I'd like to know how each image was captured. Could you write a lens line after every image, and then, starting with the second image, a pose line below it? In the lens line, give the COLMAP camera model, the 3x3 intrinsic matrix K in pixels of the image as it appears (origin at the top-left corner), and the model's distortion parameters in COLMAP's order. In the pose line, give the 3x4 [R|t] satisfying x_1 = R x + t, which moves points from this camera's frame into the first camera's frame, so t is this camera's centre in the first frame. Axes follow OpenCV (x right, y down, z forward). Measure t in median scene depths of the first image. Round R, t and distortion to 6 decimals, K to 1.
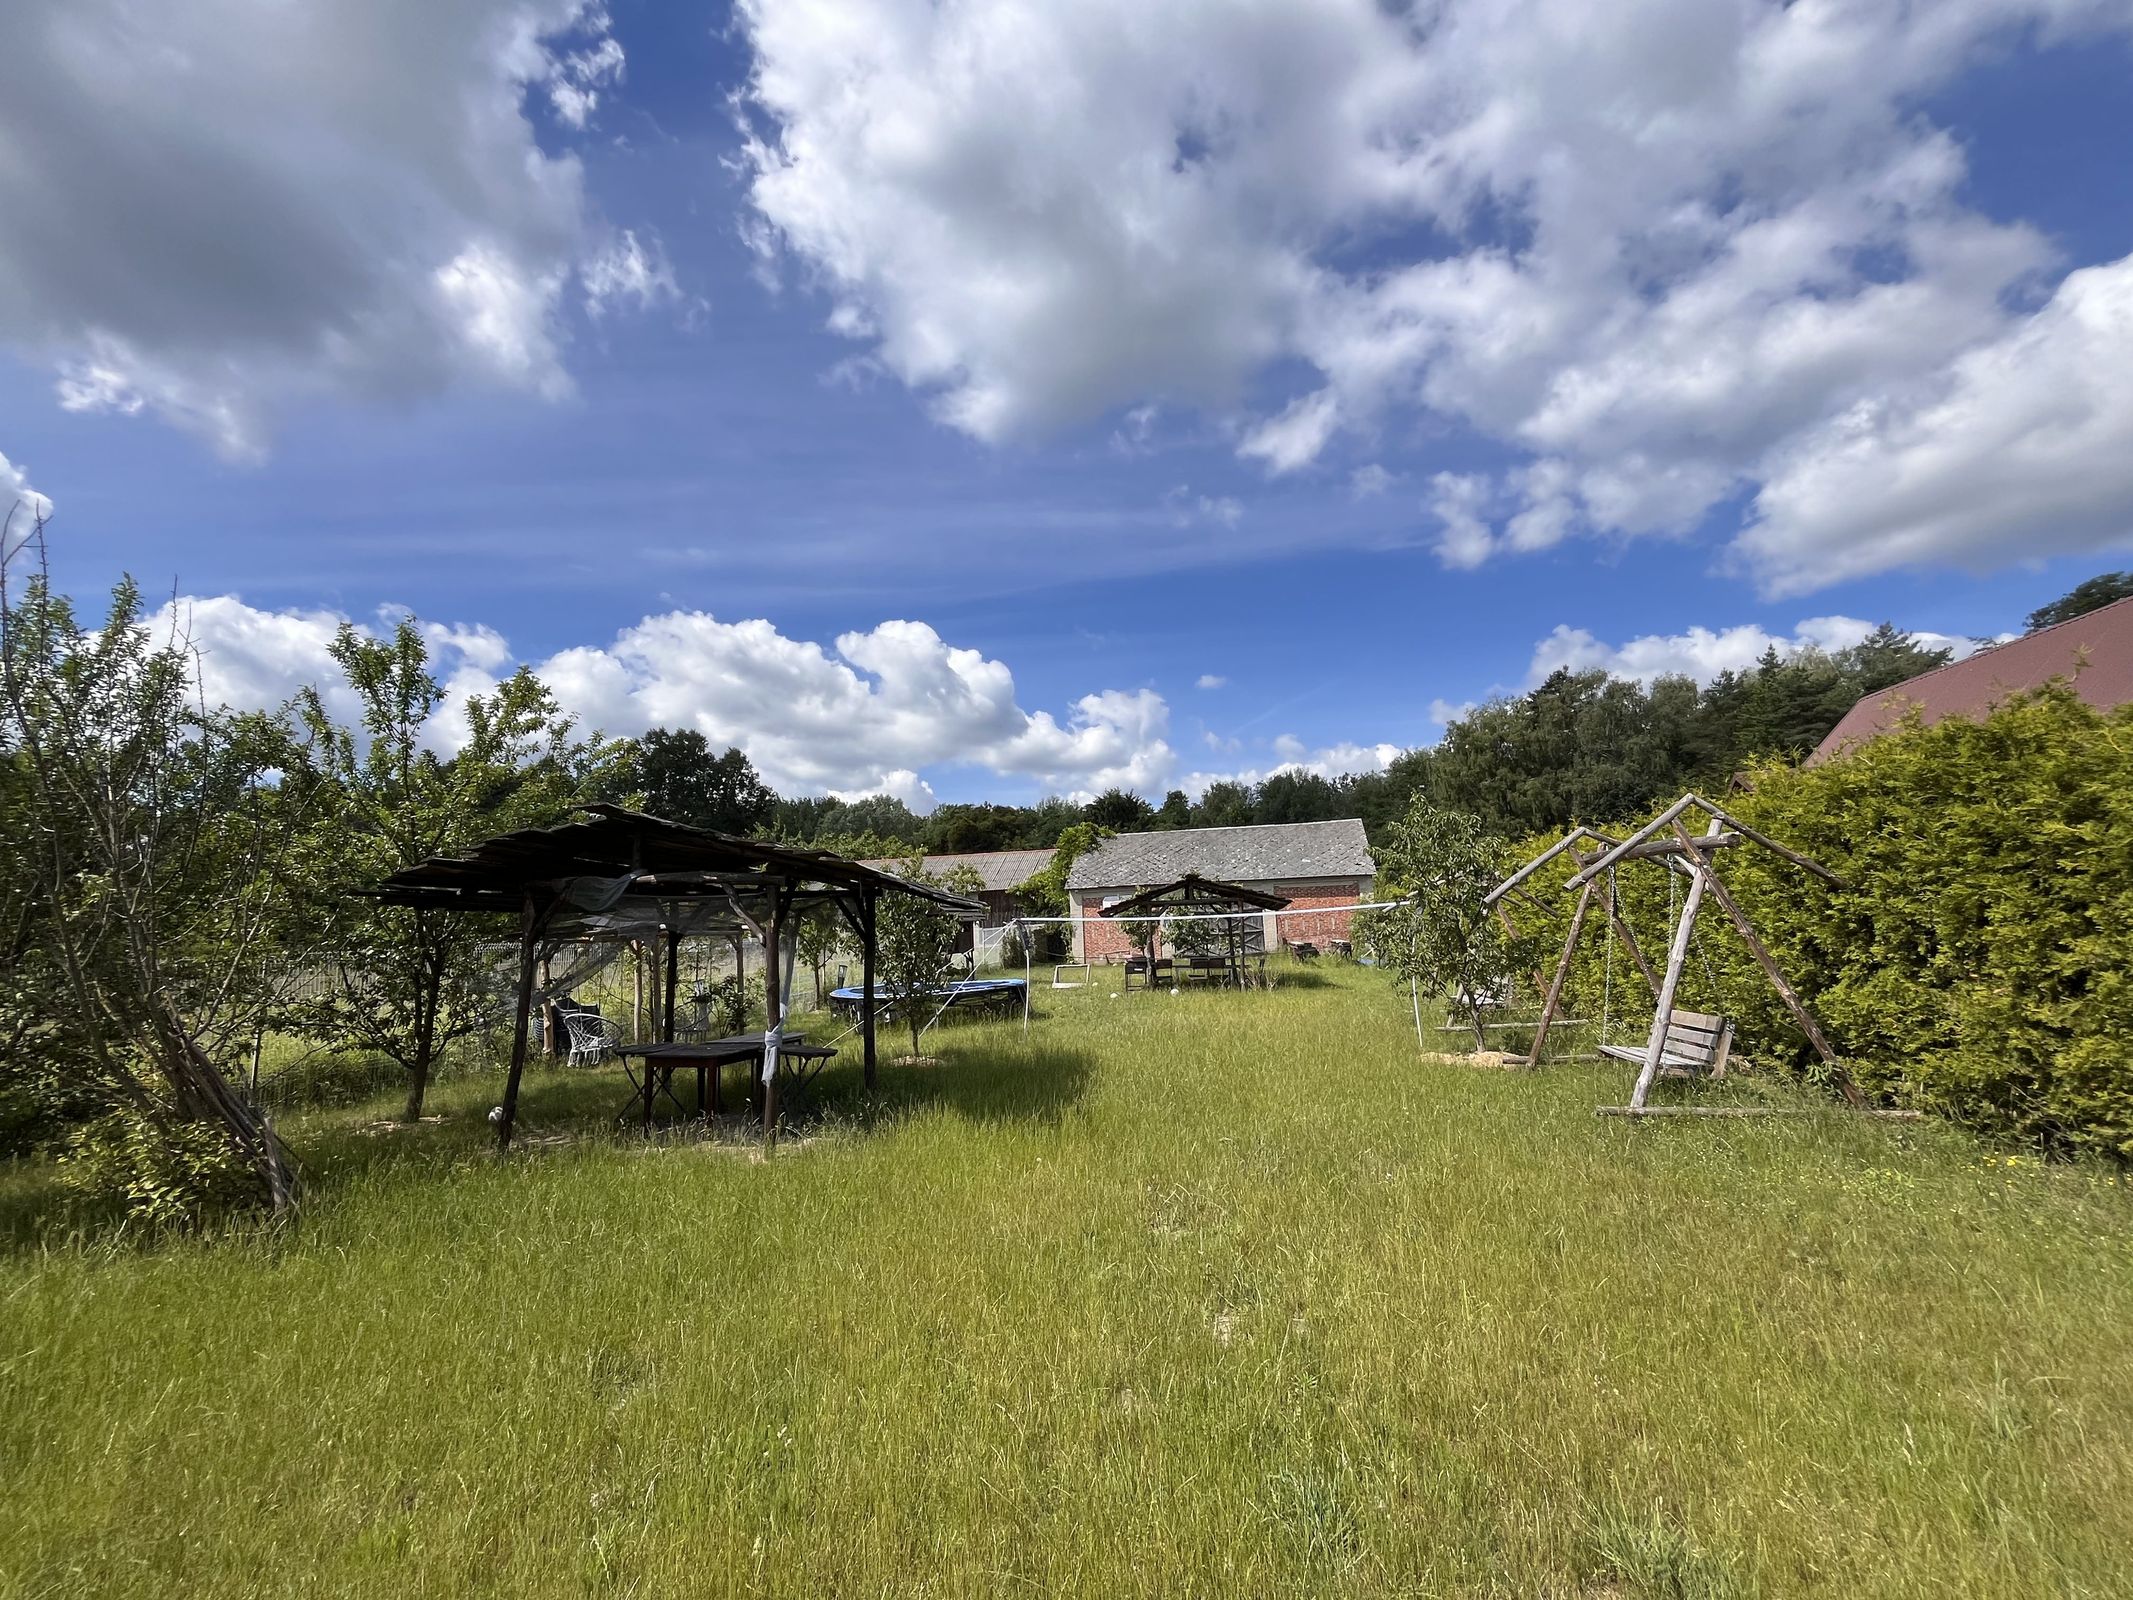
lens RADIAL K [[867.0, 0, 1065.5], [0, 867.0, 817.2], [0, 0, 1]] dist [-0.005015, 0.000688]
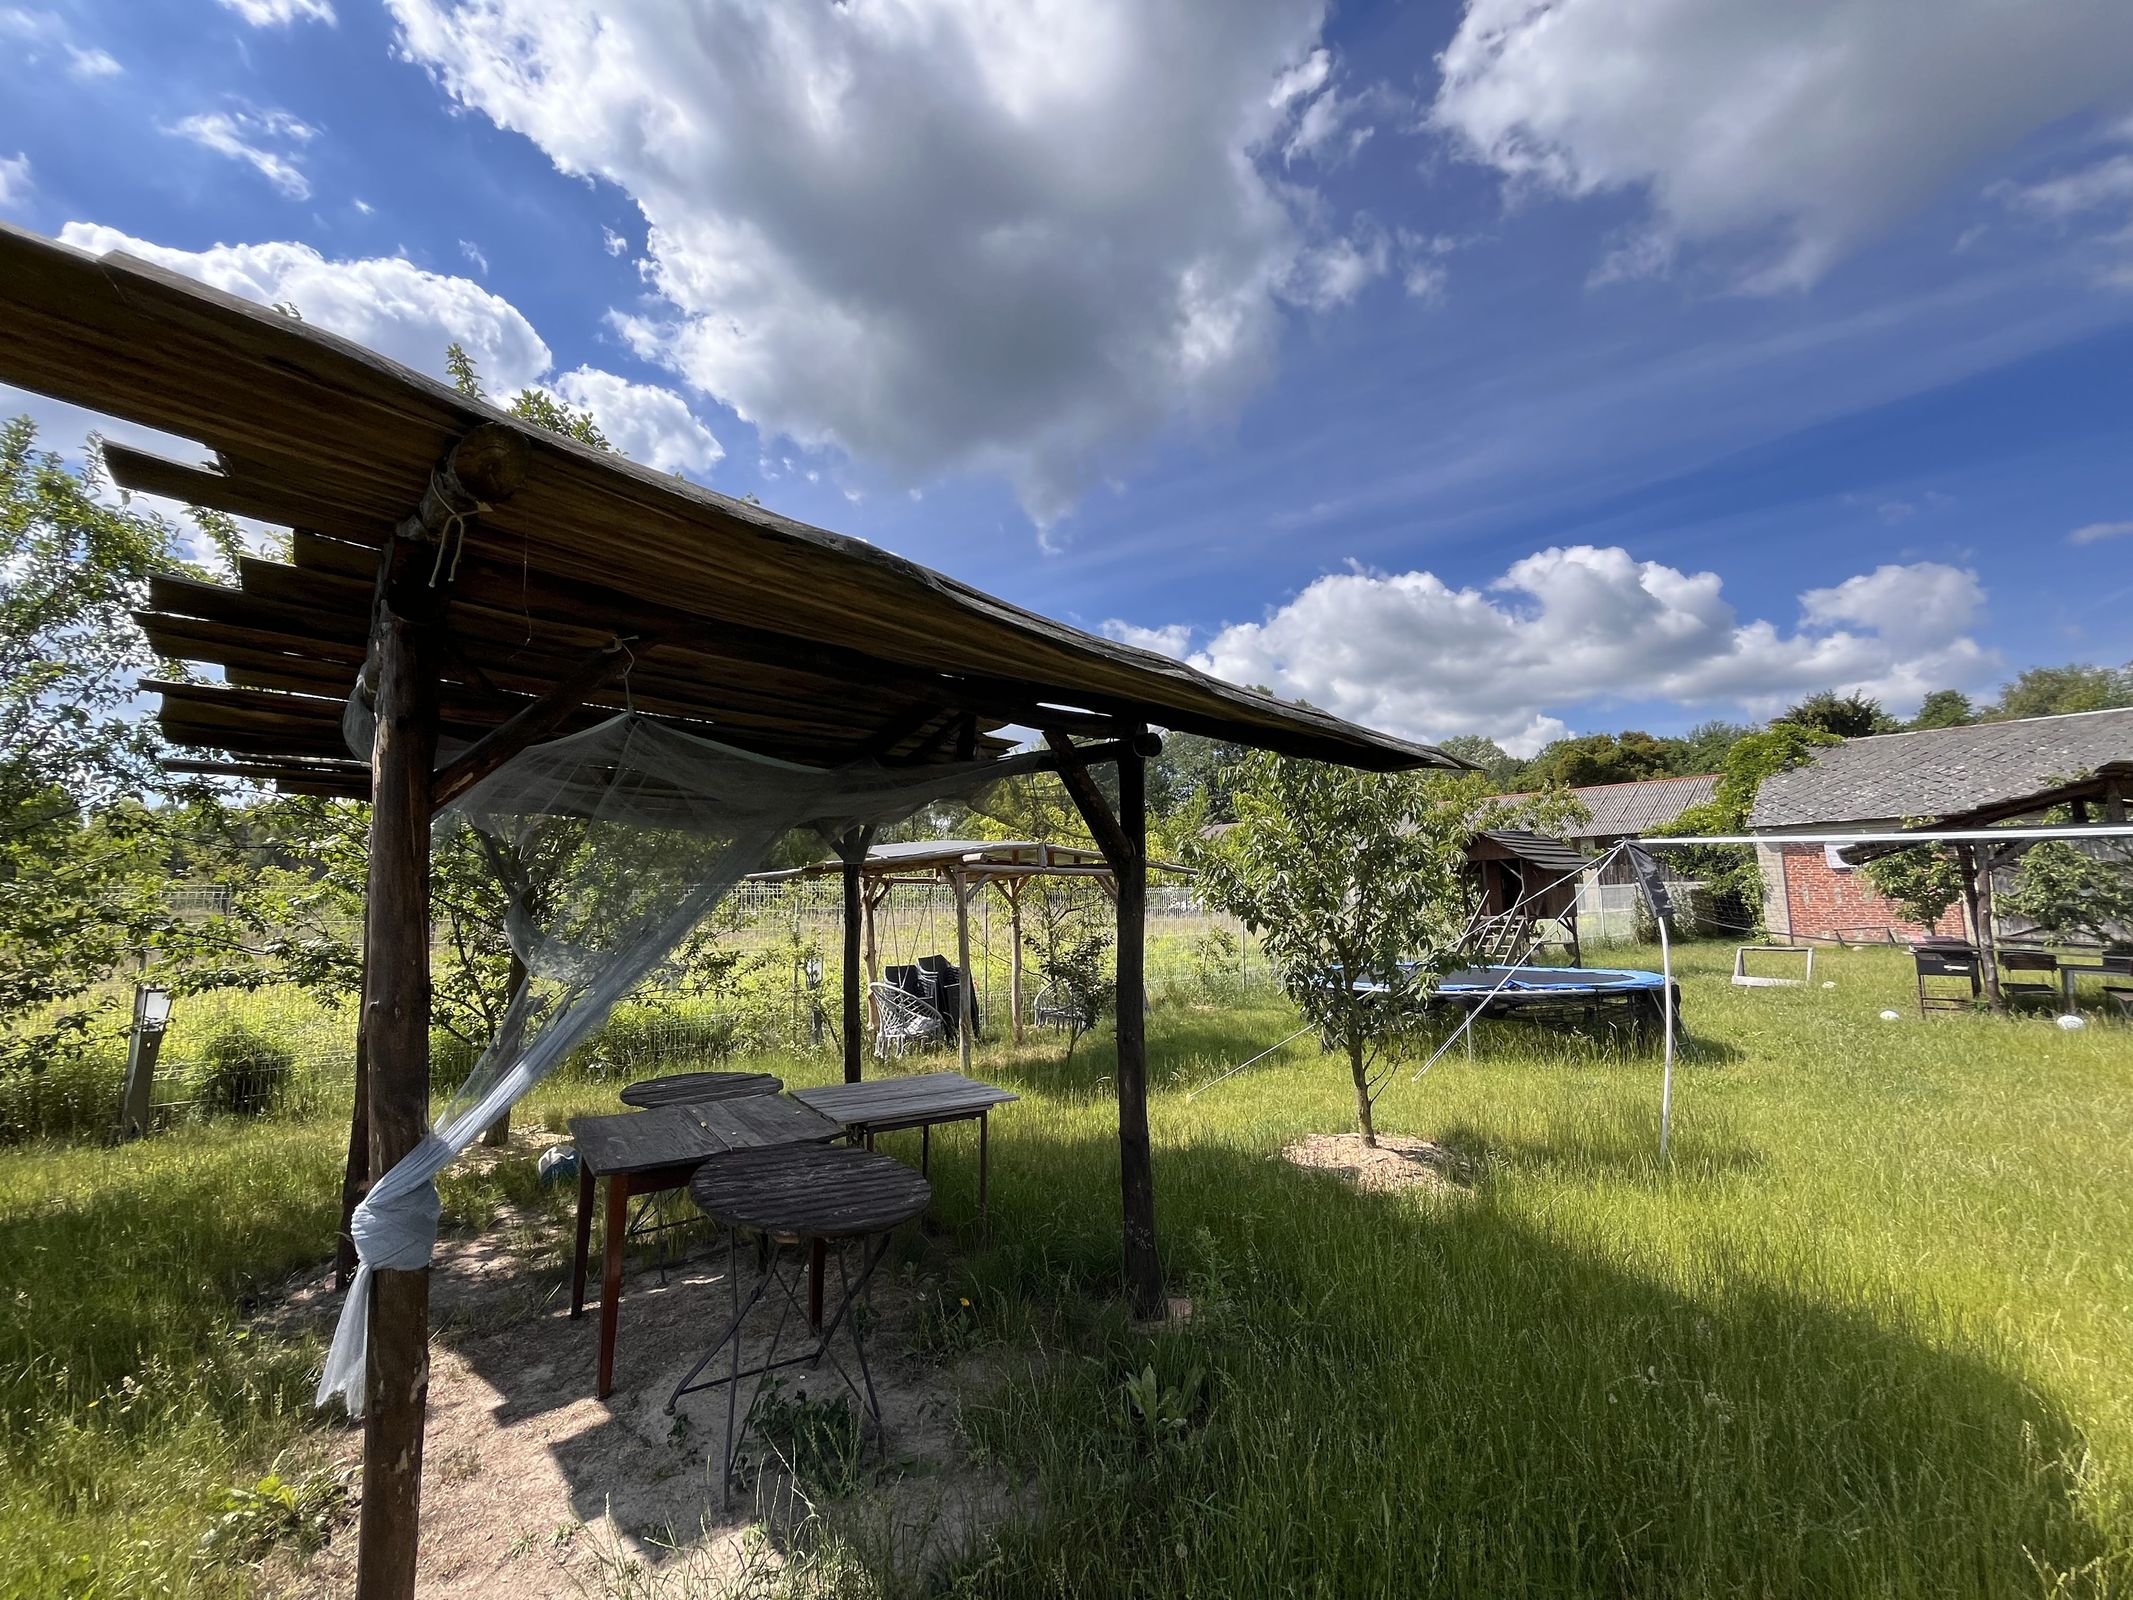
lens RADIAL K [[867.0, 0, 1051.9], [0, 867.0, 799.3], [0, 0, 1]] dist [-0.005015, 0.000688]
pose [[0.782988, -0.043291, -0.620529, -0.006645], [0.060655, 0.998135, 0.006901, 0.037538], [0.619073, -0.043041, 0.784153, 0.247872]]
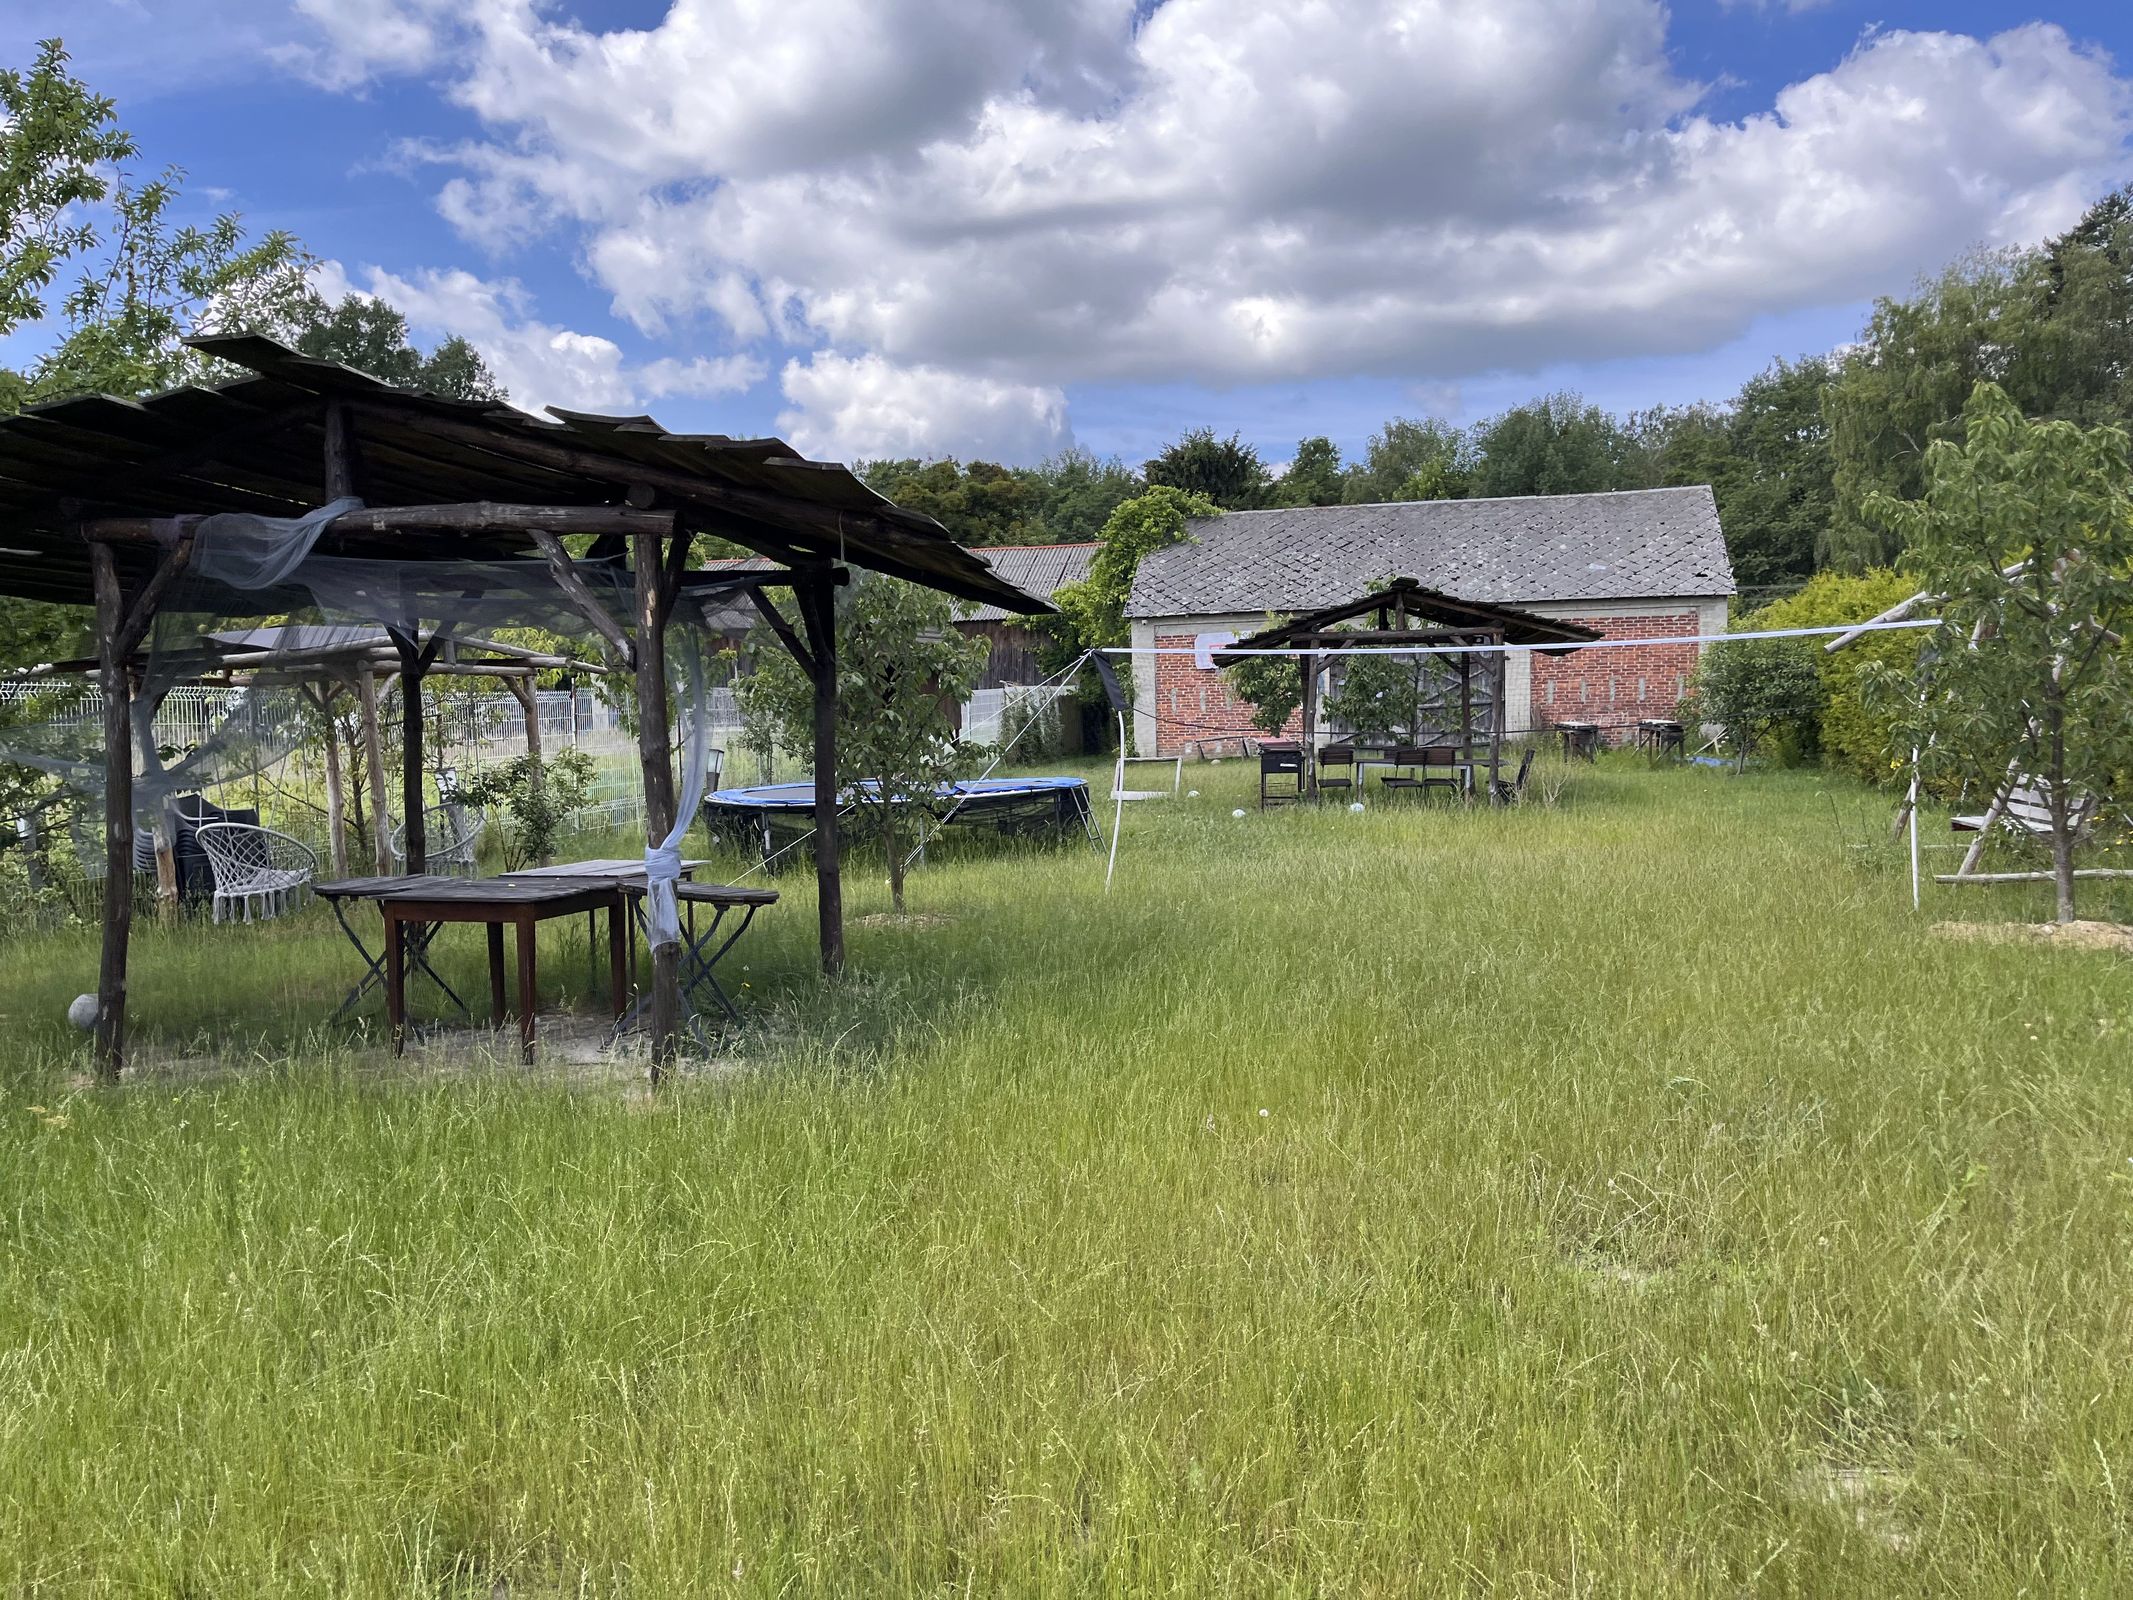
lens RADIAL K [[1613.7, 0, 1072.3], [0, 1613.7, 807.4], [0, 0, 1]] dist [0.012442, -0.027450]
pose [[0.999829, 0.015374, -0.010309, -0.027122], [-0.013115, 0.981397, 0.191539, 0.014066], [0.013061, -0.191371, 0.981431, 0.039270]]
